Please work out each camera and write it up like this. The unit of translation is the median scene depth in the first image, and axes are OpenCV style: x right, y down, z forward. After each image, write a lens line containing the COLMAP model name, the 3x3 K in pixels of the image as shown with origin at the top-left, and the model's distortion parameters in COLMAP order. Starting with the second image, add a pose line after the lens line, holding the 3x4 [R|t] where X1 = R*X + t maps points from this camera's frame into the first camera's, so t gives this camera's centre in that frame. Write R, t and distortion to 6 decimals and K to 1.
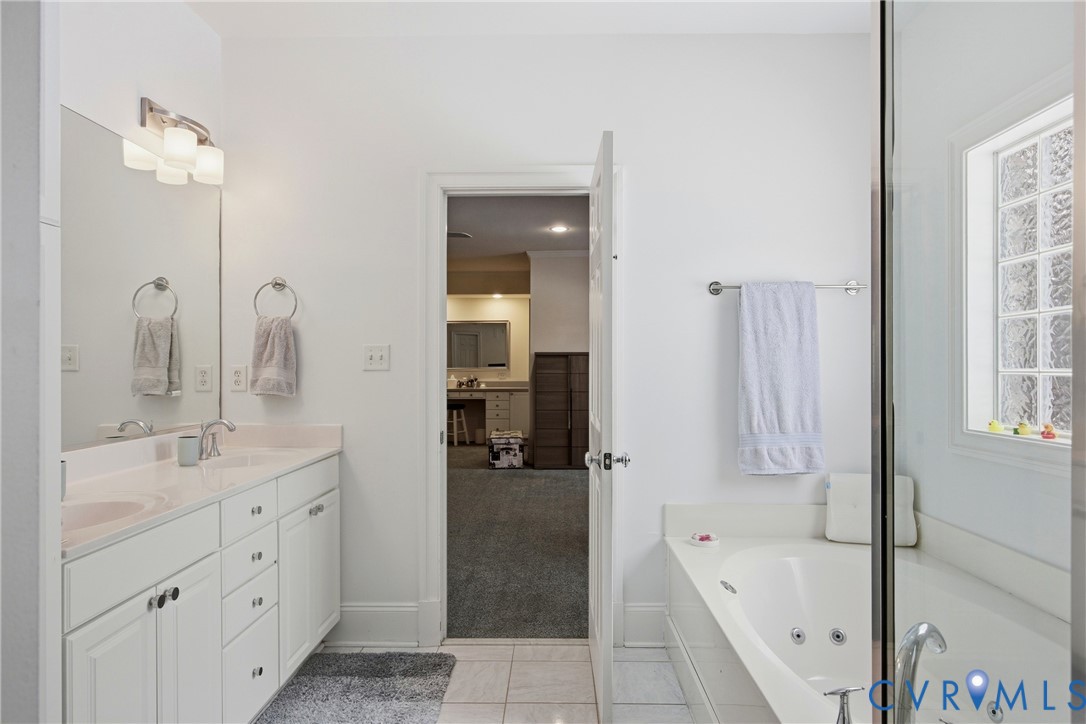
lens RADIAL K [[645.6, 0, 541.4], [0, 645.6, 364.7], [0, 0, 1]] dist [0.007532, 0.001078]
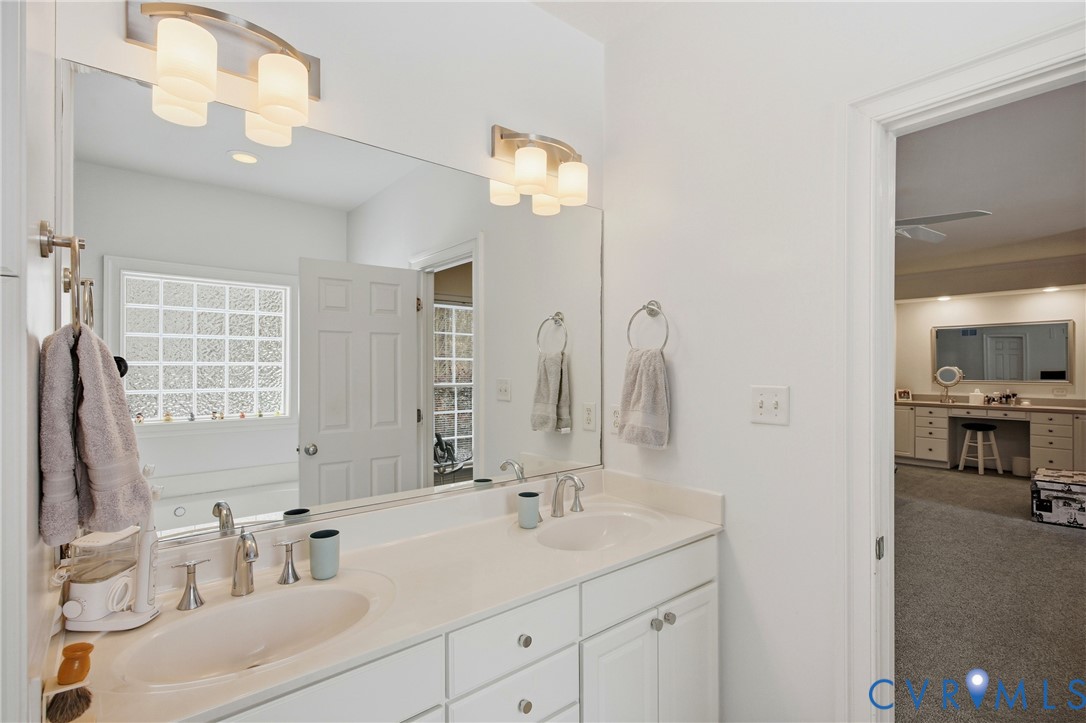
lens RADIAL K [[516.6, 0, 544.9], [0, 516.6, 366.0], [0, 0, 1]] dist [0.002590, 0.000543]
pose [[0.659080, 0.000286, -0.752073, -0.001848], [0.000431, 1.000000, 0.000758, -0.052459], [0.752073, -0.000823, 0.659079, 0.458650]]
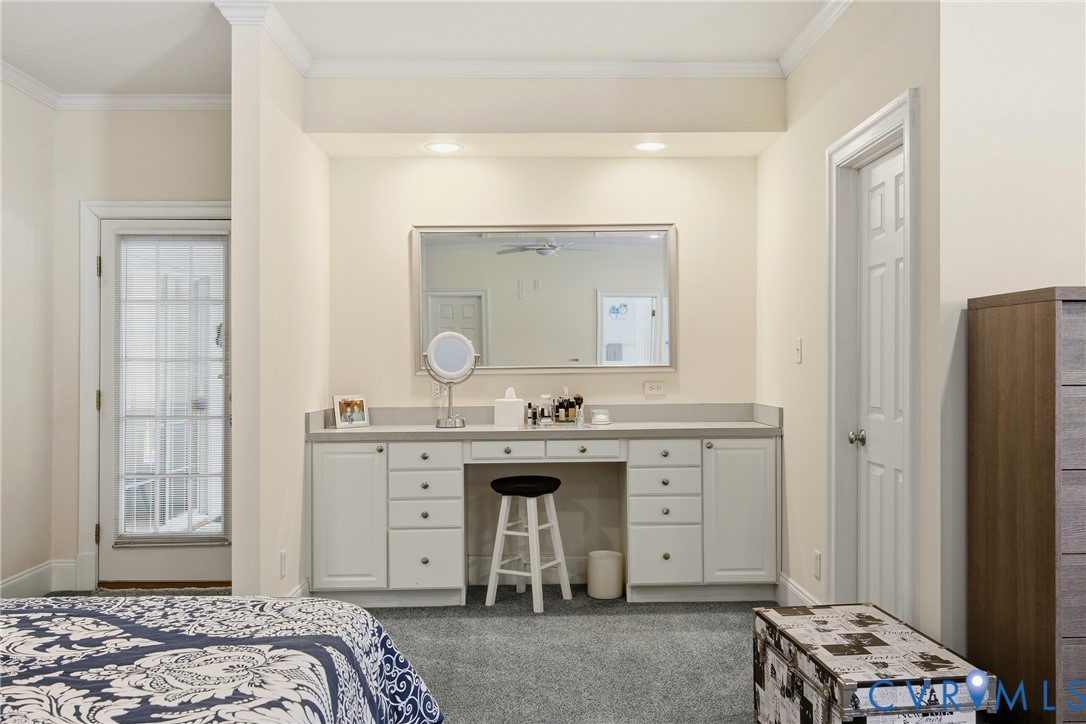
lens RADIAL K [[972.1, 0, 549.3], [0, 972.1, 367.3], [0, 0, 1]] dist [0.006538, 0.002461]
pose [[0.998188, -0.006858, 0.059782, -0.532755], [0.006718, 0.999974, 0.002538, 0.016593], [-0.059798, -0.002132, 0.998208, 1.806738]]
